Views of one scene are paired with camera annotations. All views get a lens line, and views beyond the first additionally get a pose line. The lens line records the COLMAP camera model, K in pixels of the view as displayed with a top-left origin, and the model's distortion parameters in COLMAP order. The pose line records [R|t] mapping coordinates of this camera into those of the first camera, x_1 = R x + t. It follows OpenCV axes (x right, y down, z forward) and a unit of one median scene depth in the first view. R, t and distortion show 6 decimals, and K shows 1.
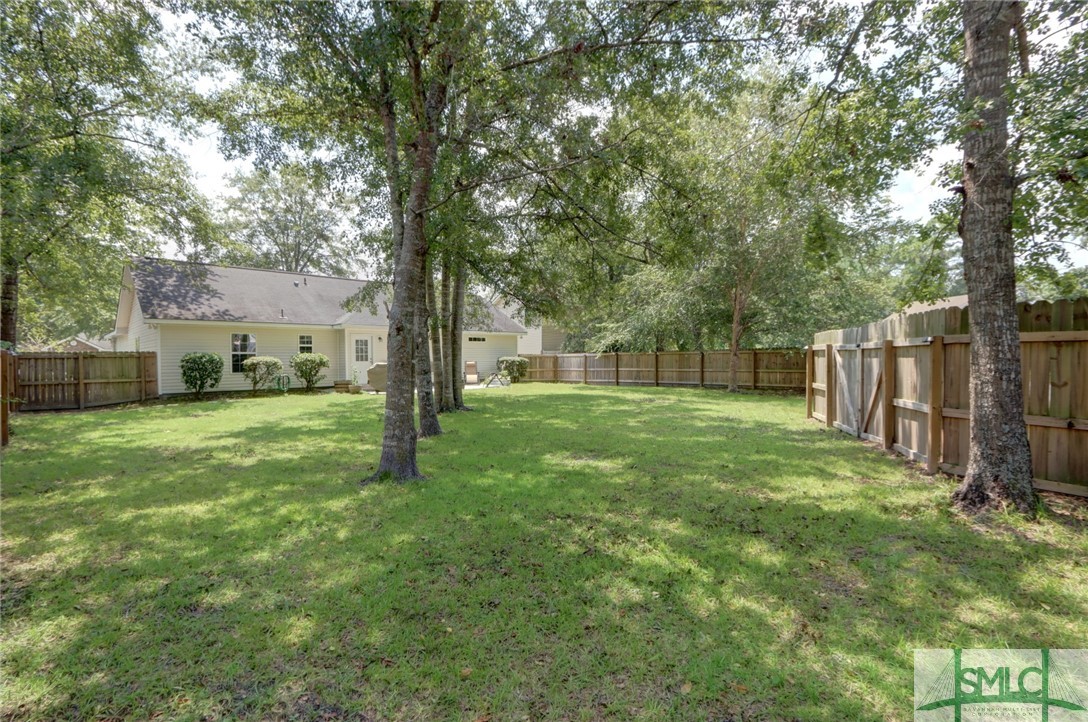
lens RADIAL K [[504.9, 0, 537.1], [0, 504.9, 356.1], [0, 0, 1]] dist [-0.000329, -0.000006]
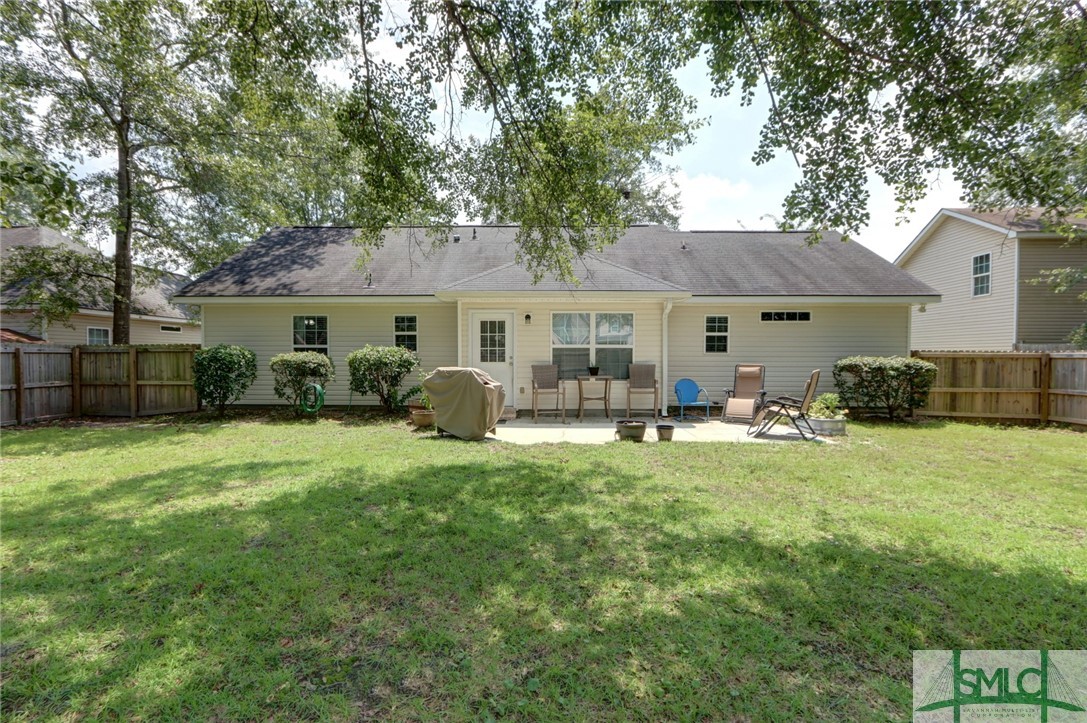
lens RADIAL K [[497.6, 0, 539.5], [0, 497.6, 363.3], [0, 0, 1]] dist [-0.012973, -0.000177]
pose [[0.684388, 0.018747, -0.728877, 0.065230], [-0.006243, 0.999783, 0.019853, 0.000949], [0.729092, -0.009036, 0.684357, 0.673920]]
